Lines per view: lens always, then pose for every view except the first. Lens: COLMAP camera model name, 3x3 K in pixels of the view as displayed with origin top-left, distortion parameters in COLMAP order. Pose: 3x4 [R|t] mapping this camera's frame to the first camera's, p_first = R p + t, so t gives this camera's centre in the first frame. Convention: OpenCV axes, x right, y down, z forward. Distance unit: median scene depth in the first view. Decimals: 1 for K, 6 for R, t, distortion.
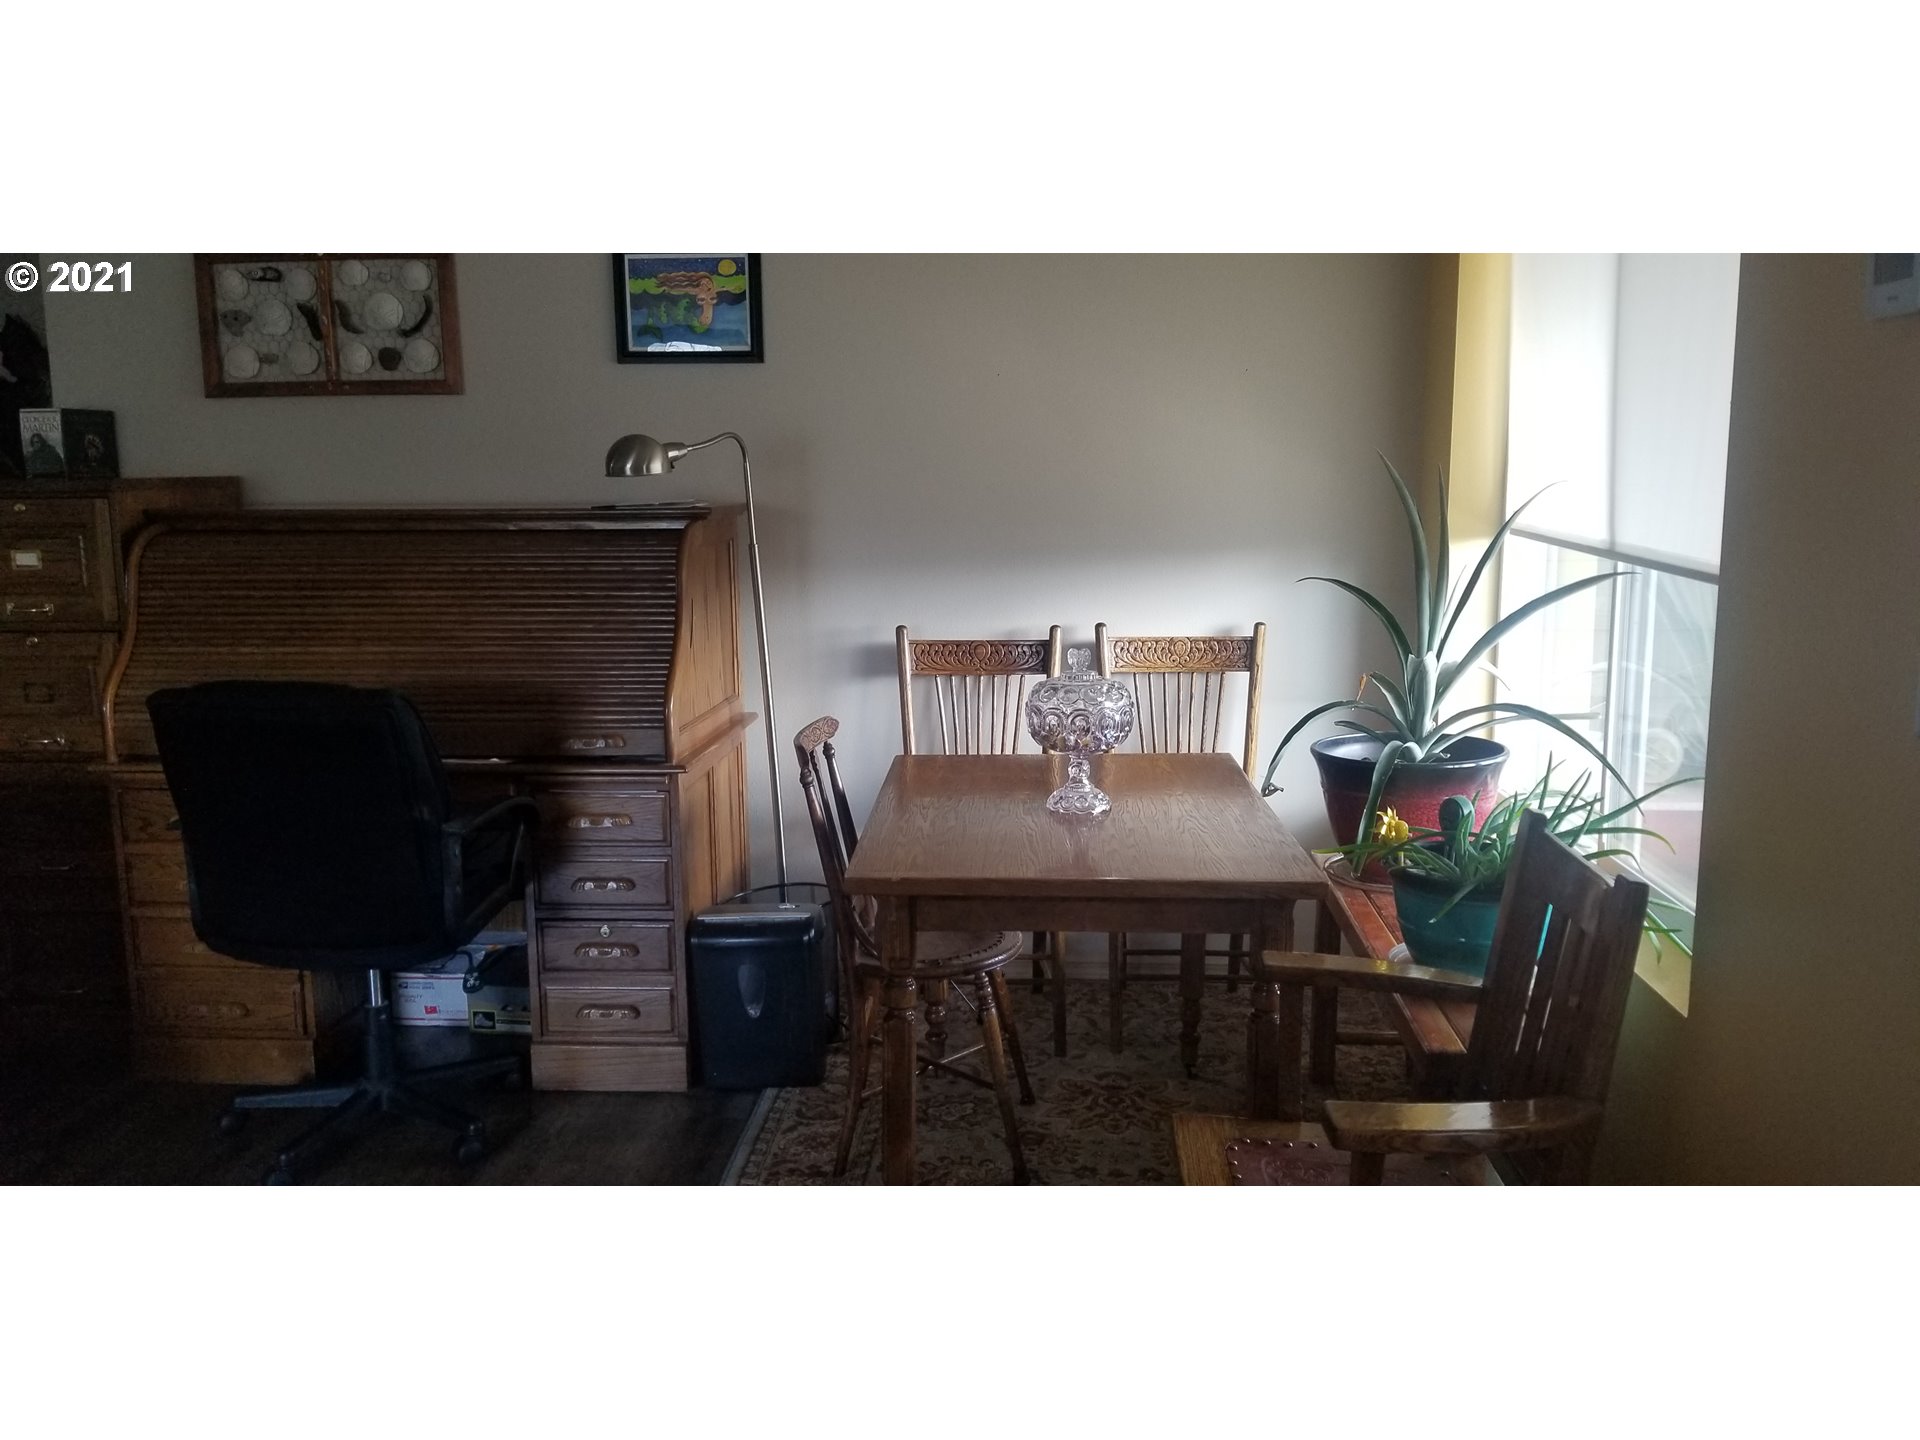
lens RADIAL K [[1479.8, 0, 961.5], [0, 1479.8, 707.4], [0, 0, 1]] dist [0.046763, -0.078160]
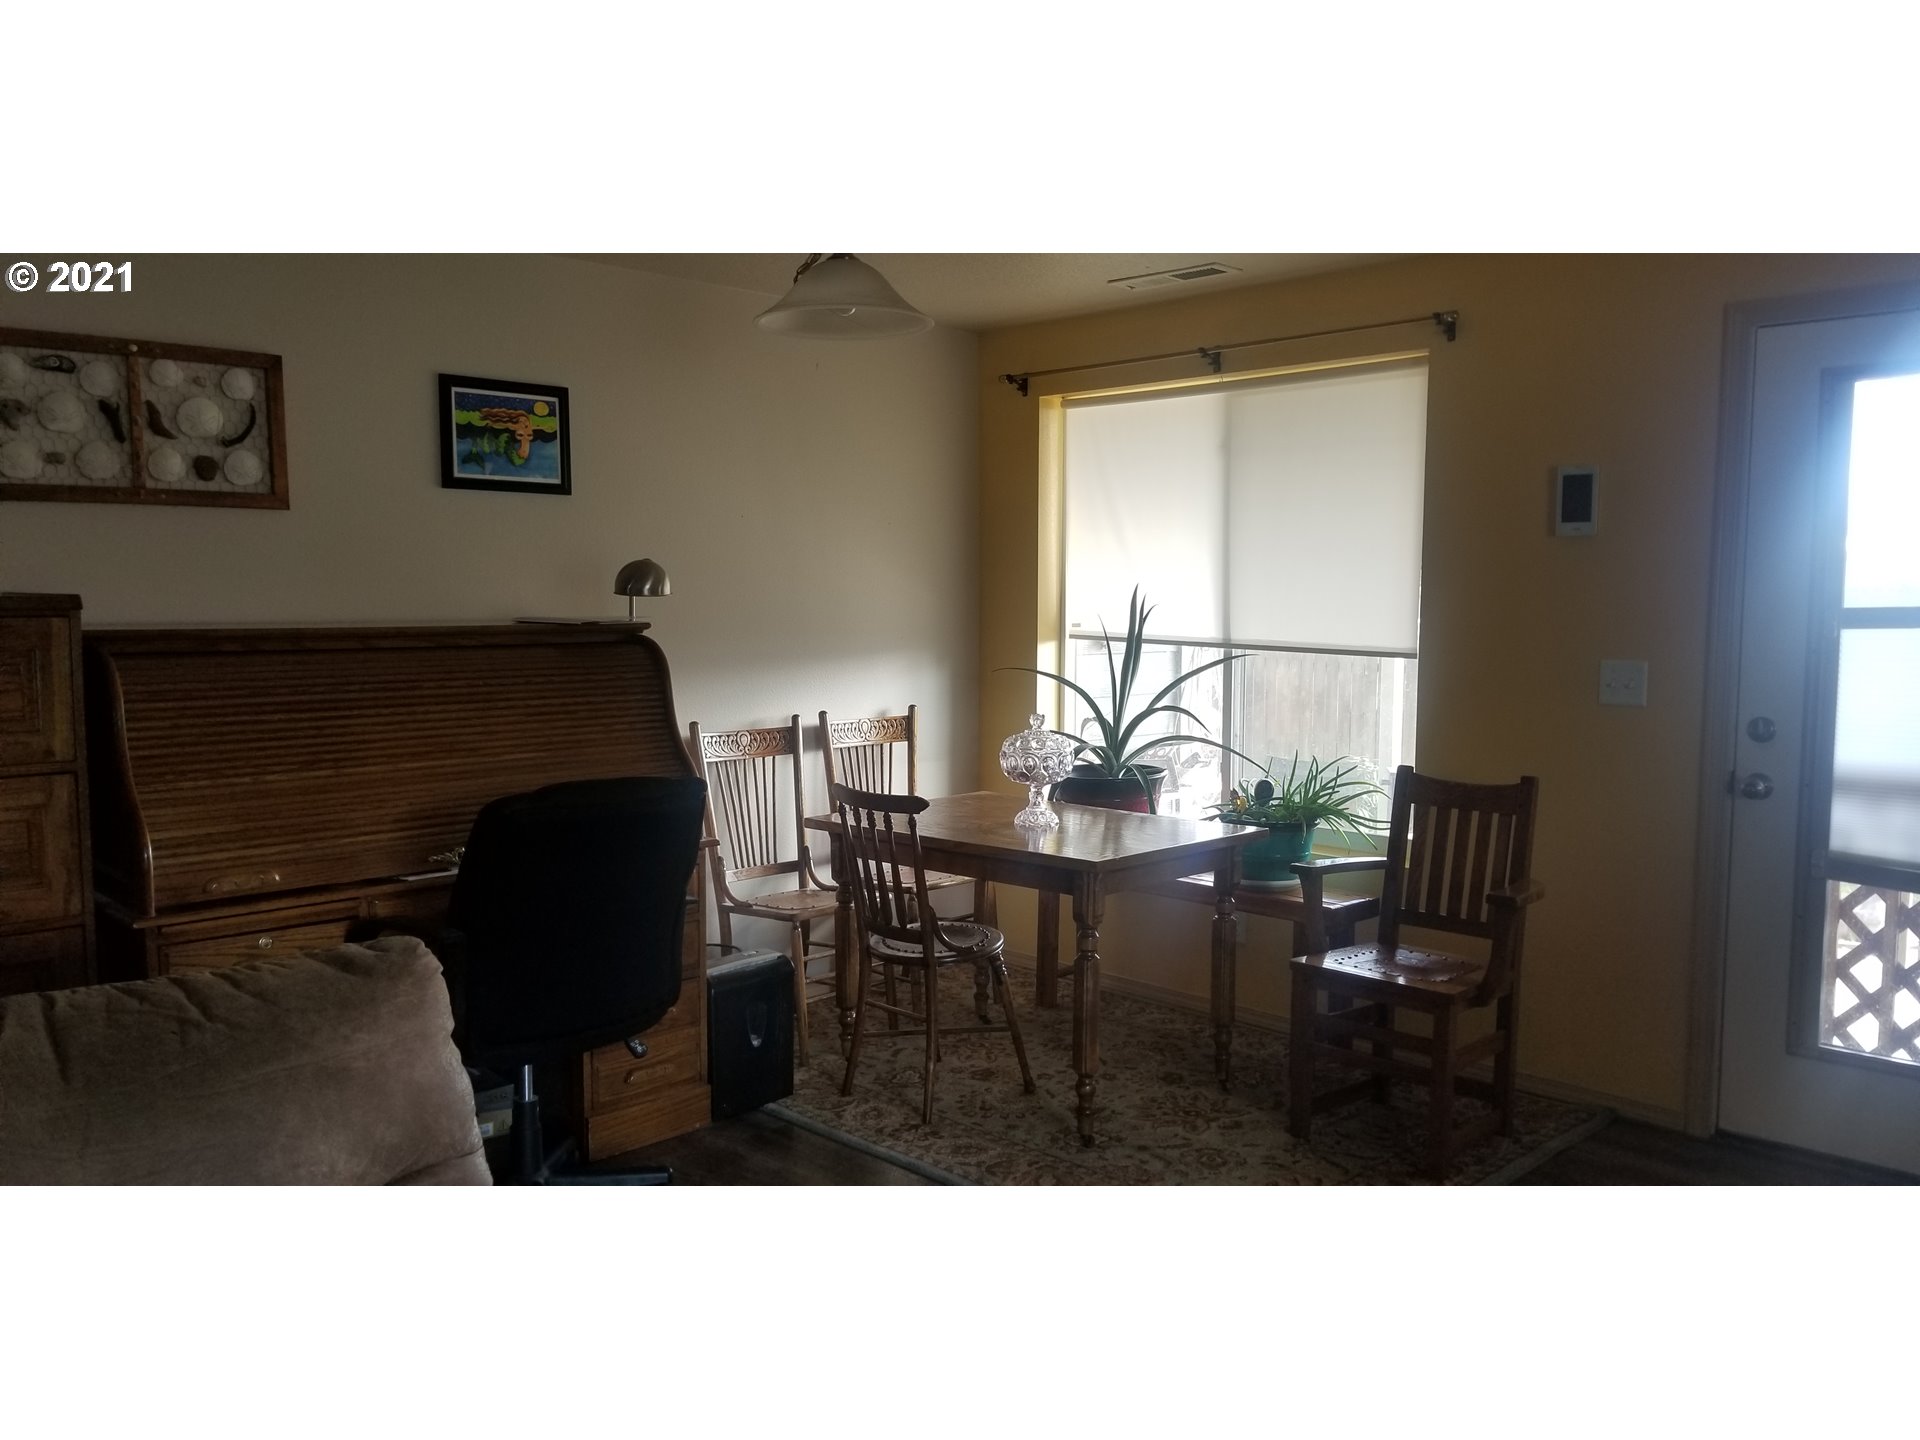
lens RADIAL K [[1479.8, 0, 957.9], [0, 1479.8, 731.3], [0, 0, 1]] dist [0.046763, -0.078160]
pose [[0.677885, -0.060169, 0.732702, -0.767541], [0.107355, 0.994063, -0.017692, -0.004168], [-0.727288, 0.090652, 0.680320, 0.042205]]
